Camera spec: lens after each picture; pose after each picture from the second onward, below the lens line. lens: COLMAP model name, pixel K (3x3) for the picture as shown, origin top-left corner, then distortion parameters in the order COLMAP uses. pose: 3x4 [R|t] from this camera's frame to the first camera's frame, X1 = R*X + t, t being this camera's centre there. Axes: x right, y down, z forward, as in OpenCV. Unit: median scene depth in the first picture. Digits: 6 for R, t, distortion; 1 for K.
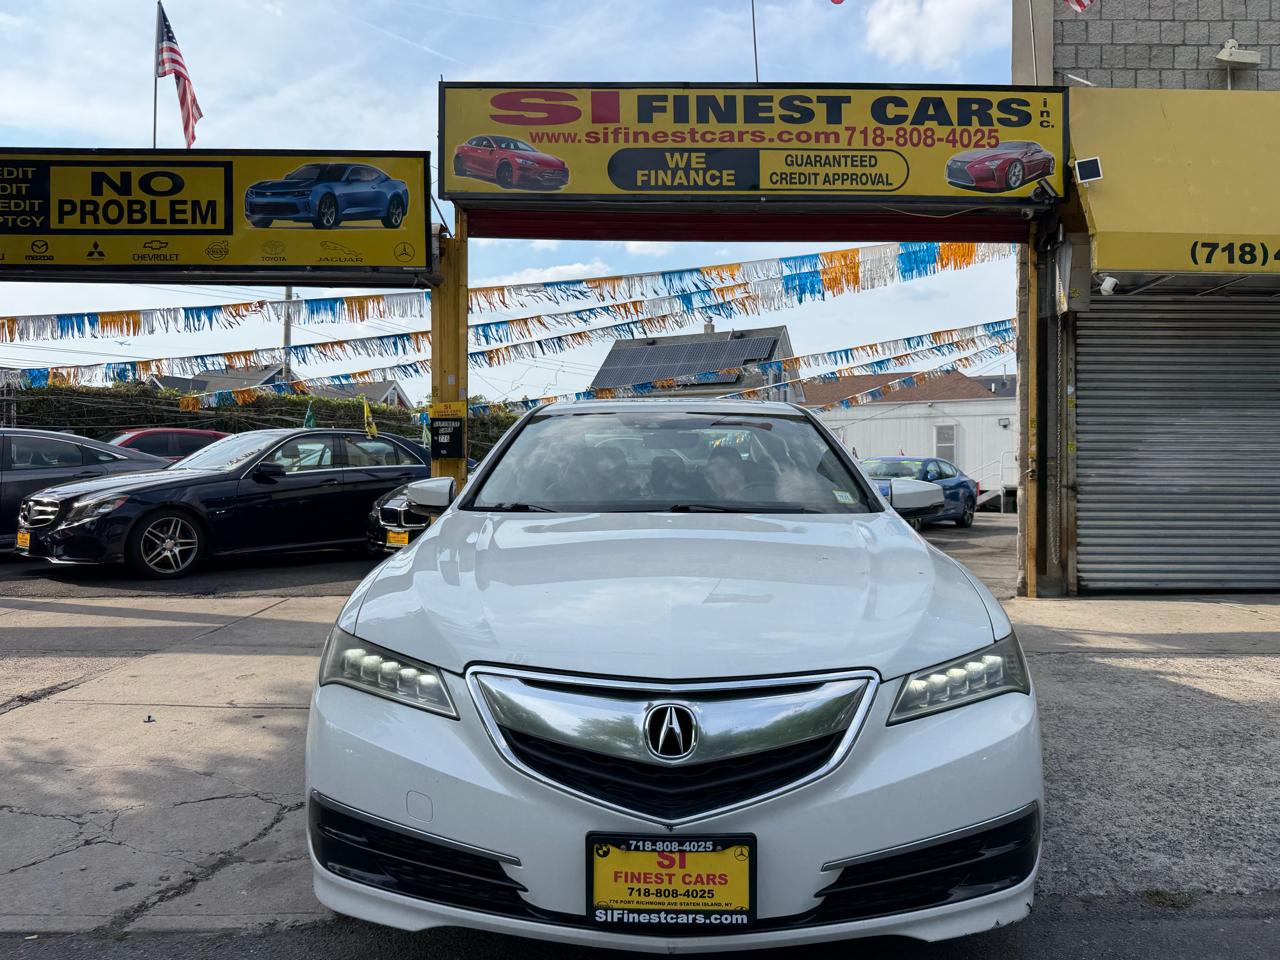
lens RADIAL K [[914.5, 0, 681.6], [0, 914.5, 479.1], [0, 0, 1]] dist [0.028245, -0.070557]
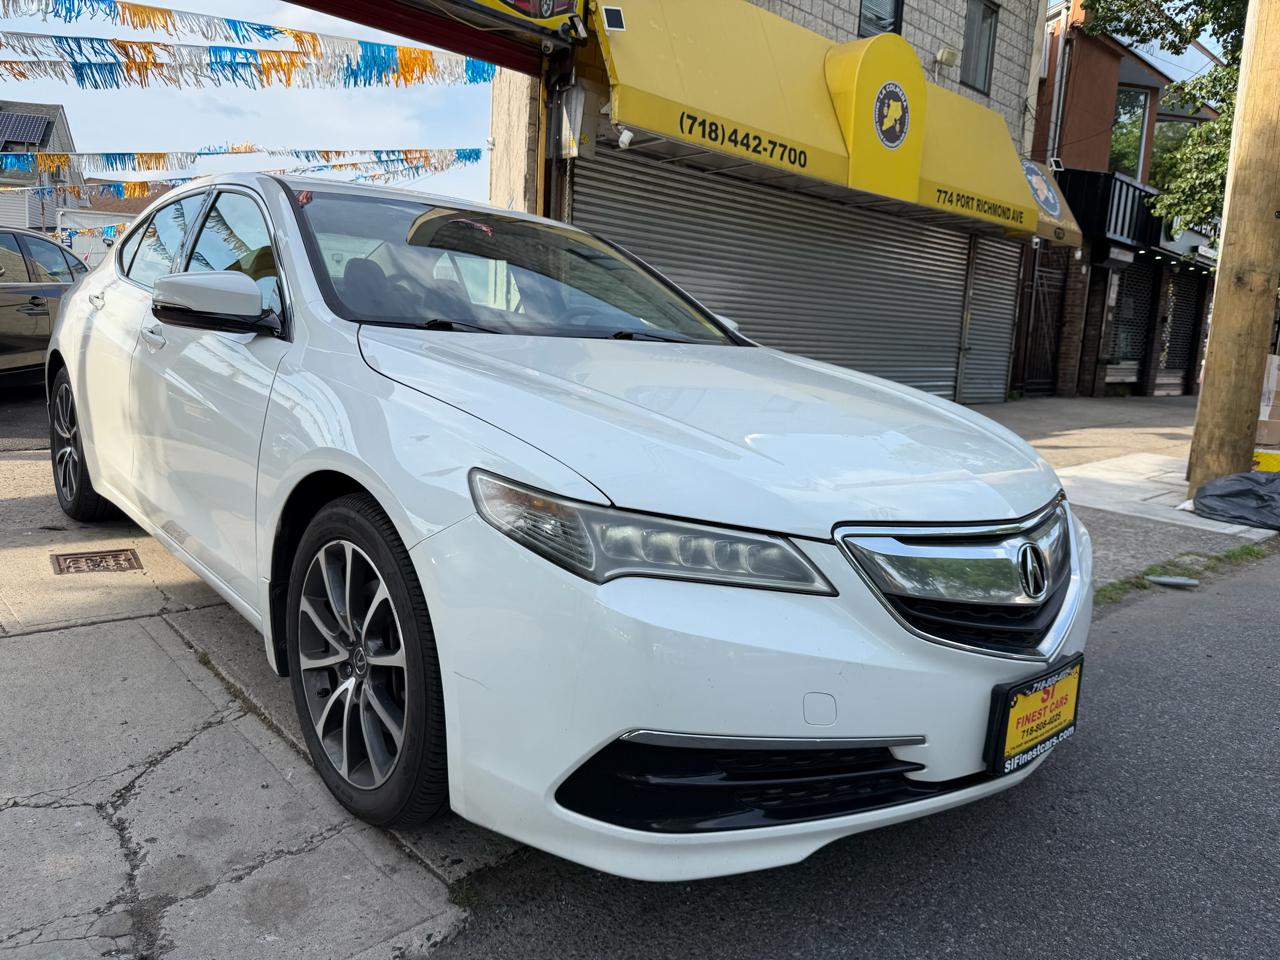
lens RADIAL K [[917.3, 0, 635.3], [0, 917.3, 464.0], [0, 0, 1]] dist [0.006058, -0.009681]
pose [[0.736961, -0.054942, 0.673699, -0.225428], [-0.051814, 0.989167, 0.137348, 0.013468], [-0.673947, -0.136127, 0.726130, 0.140379]]
